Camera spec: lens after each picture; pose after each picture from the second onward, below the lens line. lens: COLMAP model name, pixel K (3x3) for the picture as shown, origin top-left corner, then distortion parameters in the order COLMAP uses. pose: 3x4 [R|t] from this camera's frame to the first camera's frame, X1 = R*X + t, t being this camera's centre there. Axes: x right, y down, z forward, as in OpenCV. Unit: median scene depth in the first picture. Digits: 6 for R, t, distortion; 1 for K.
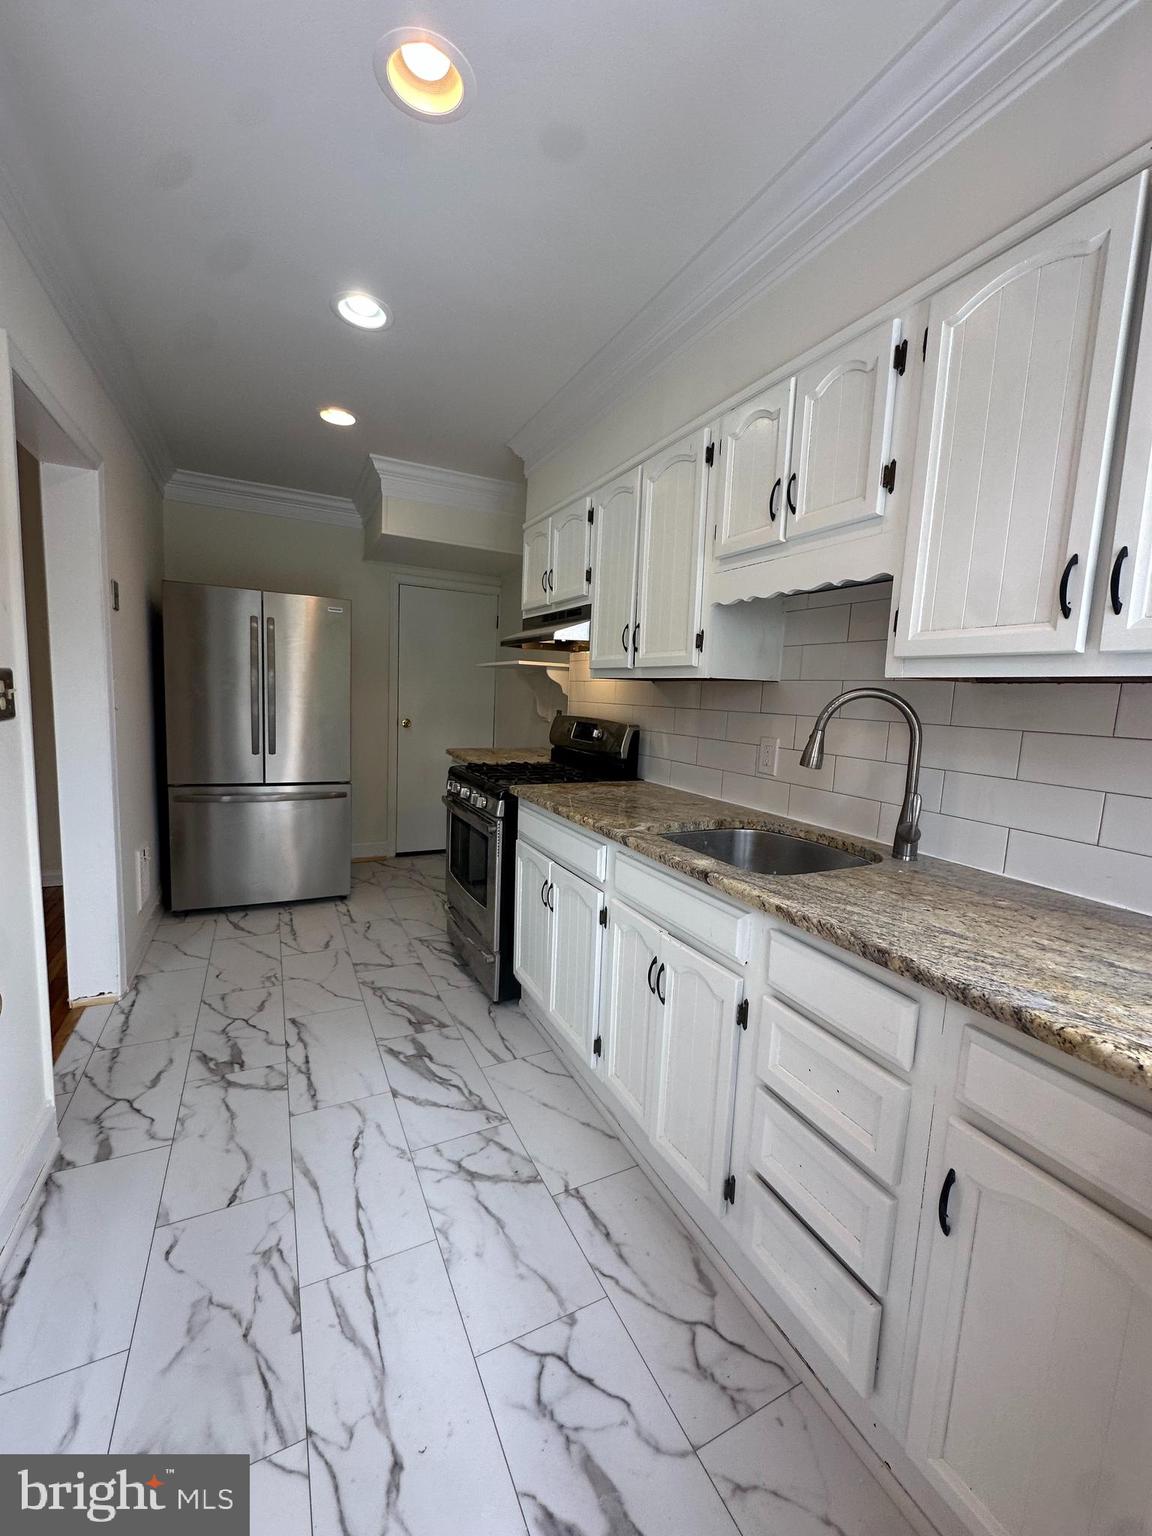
lens RADIAL K [[613.1, 0, 576.0], [0, 613.1, 768.0], [0, 0, 1]] dist [-0.003308, 0.000718]
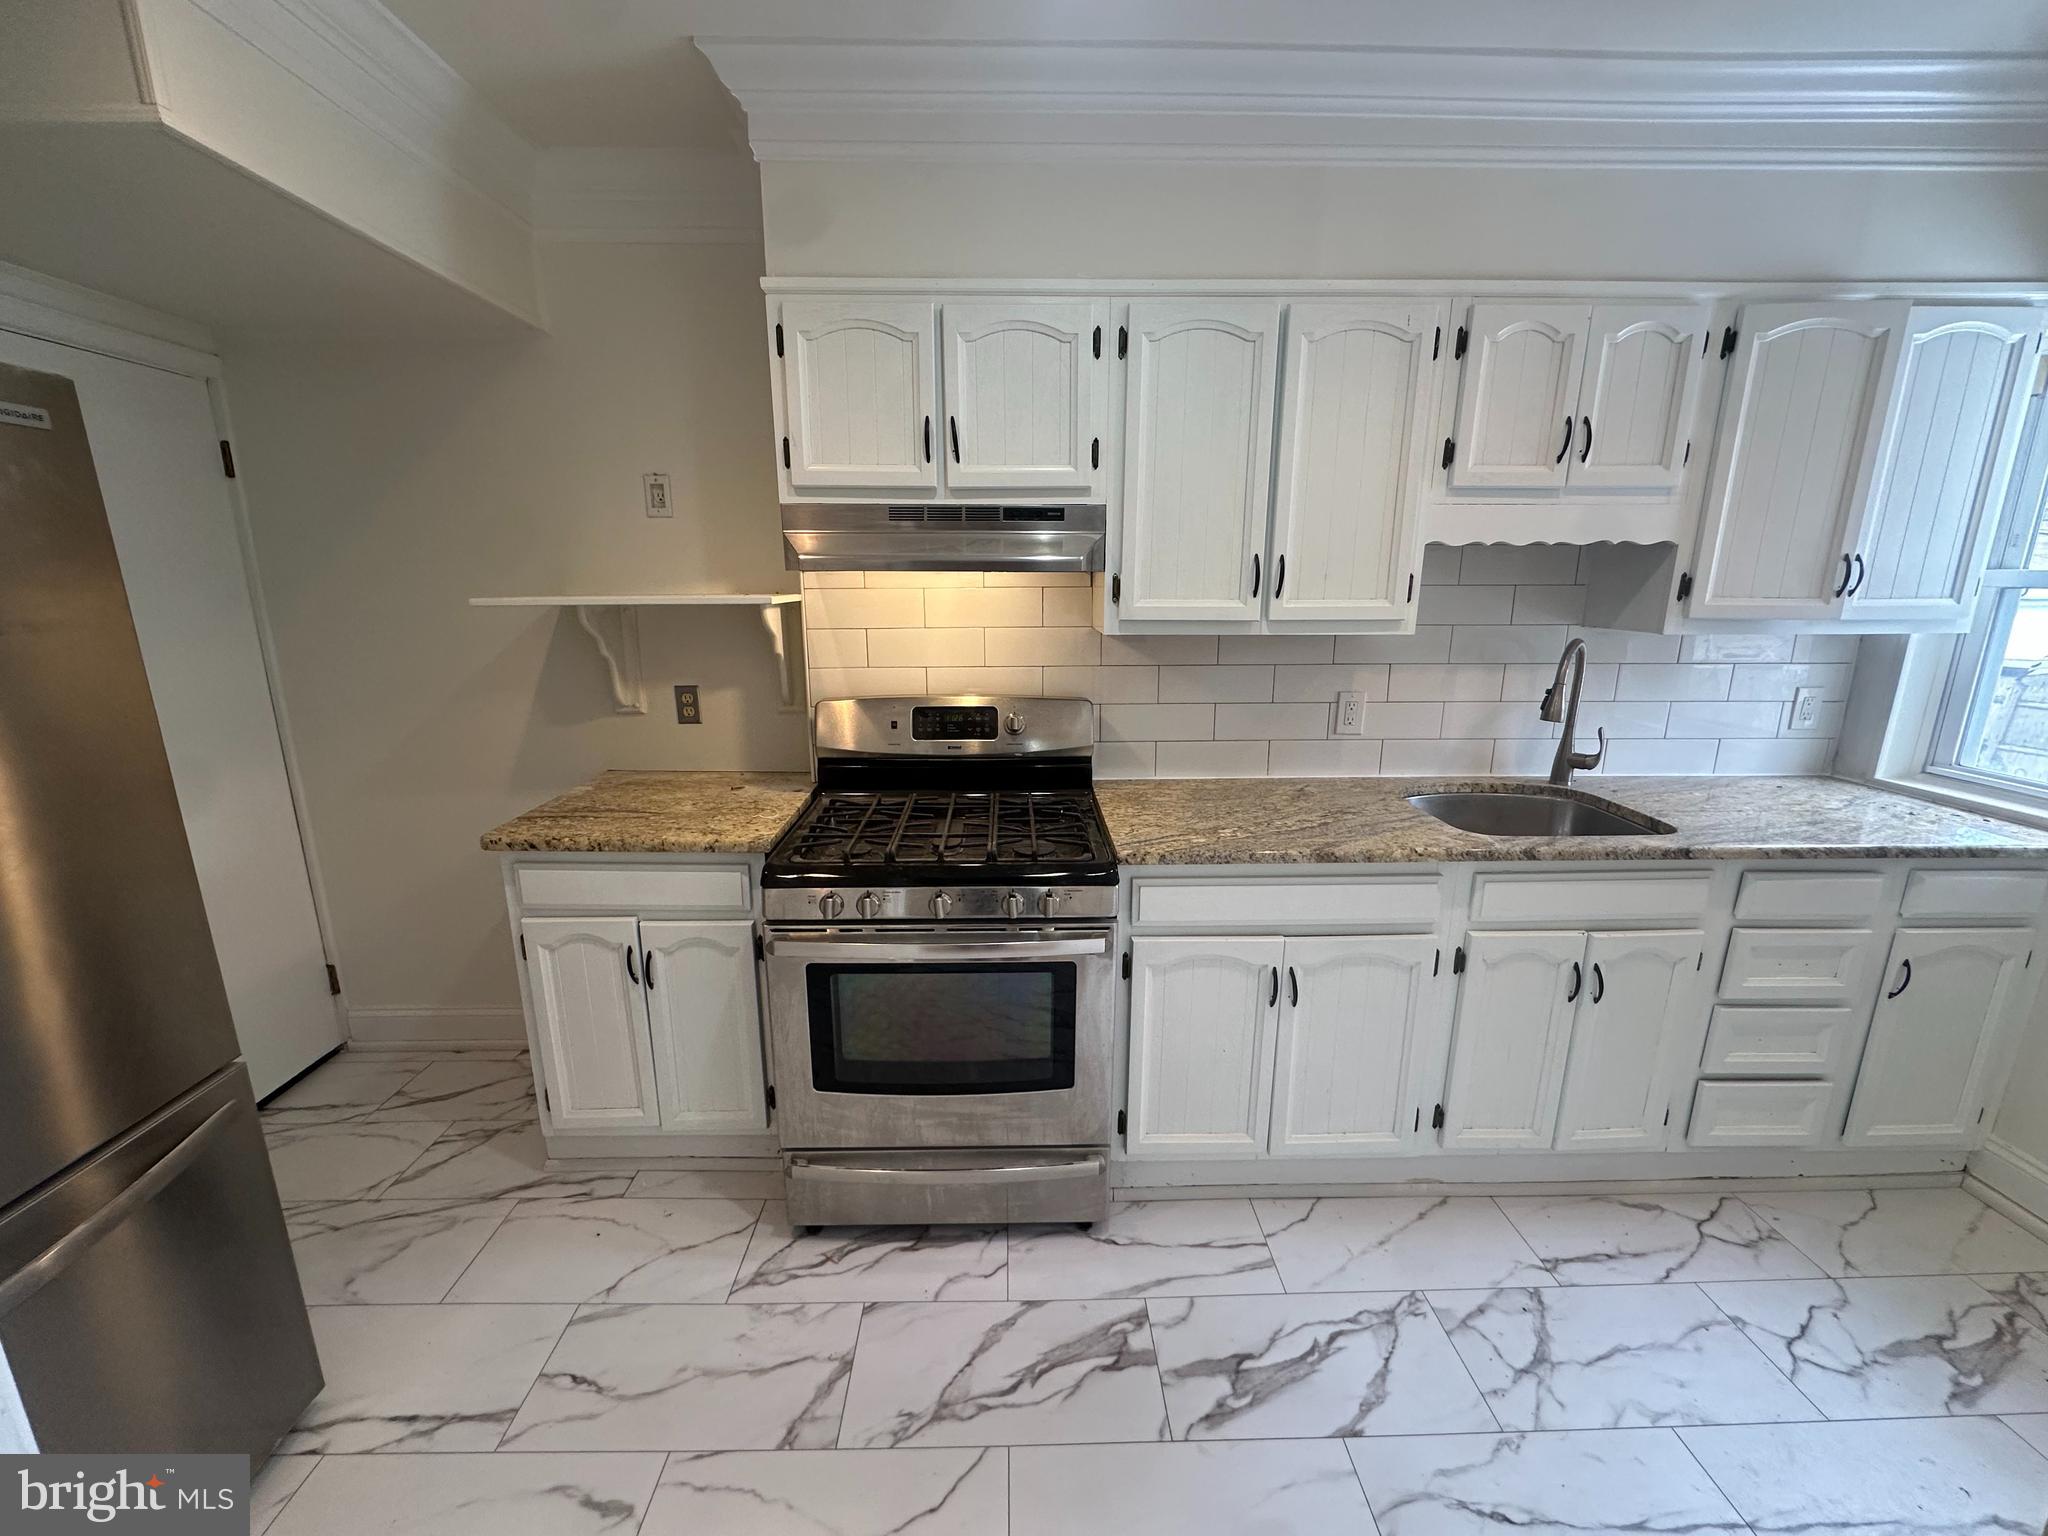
lens RADIAL K [[817.4, 0, 1024.0], [0, 817.4, 768.0], [0, 0, 1]] dist [-0.003308, 0.000718]
pose [[0.429236, -0.248999, 0.868191, -0.927233], [0.129796, 0.968275, 0.213532, -0.257513], [-0.893817, 0.021032, 0.447938, 0.925683]]
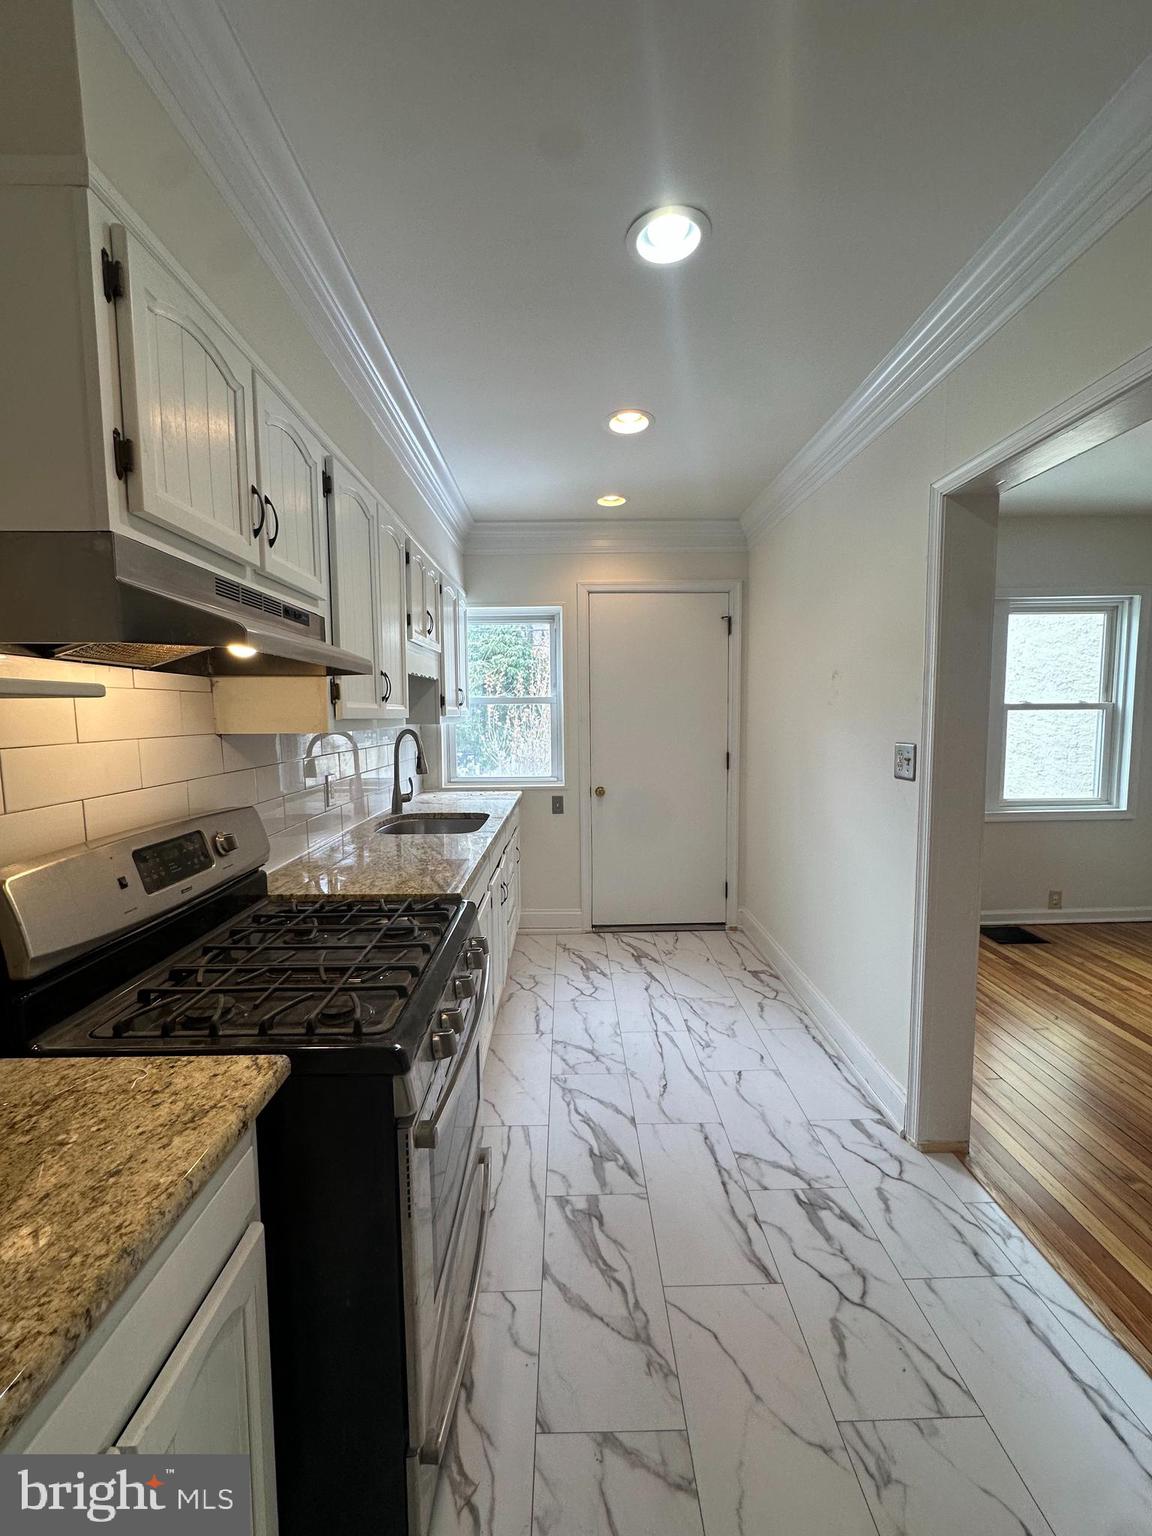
lens RADIAL K [[613.1, 0, 576.0], [0, 613.1, 768.0], [0, 0, 1]] dist [-0.003308, 0.000718]
pose [[-0.900677, -0.071553, 0.428557, -0.628252], [0.025743, 0.975826, 0.217029, -0.314120], [-0.433726, 0.206505, -0.877062, 1.874145]]
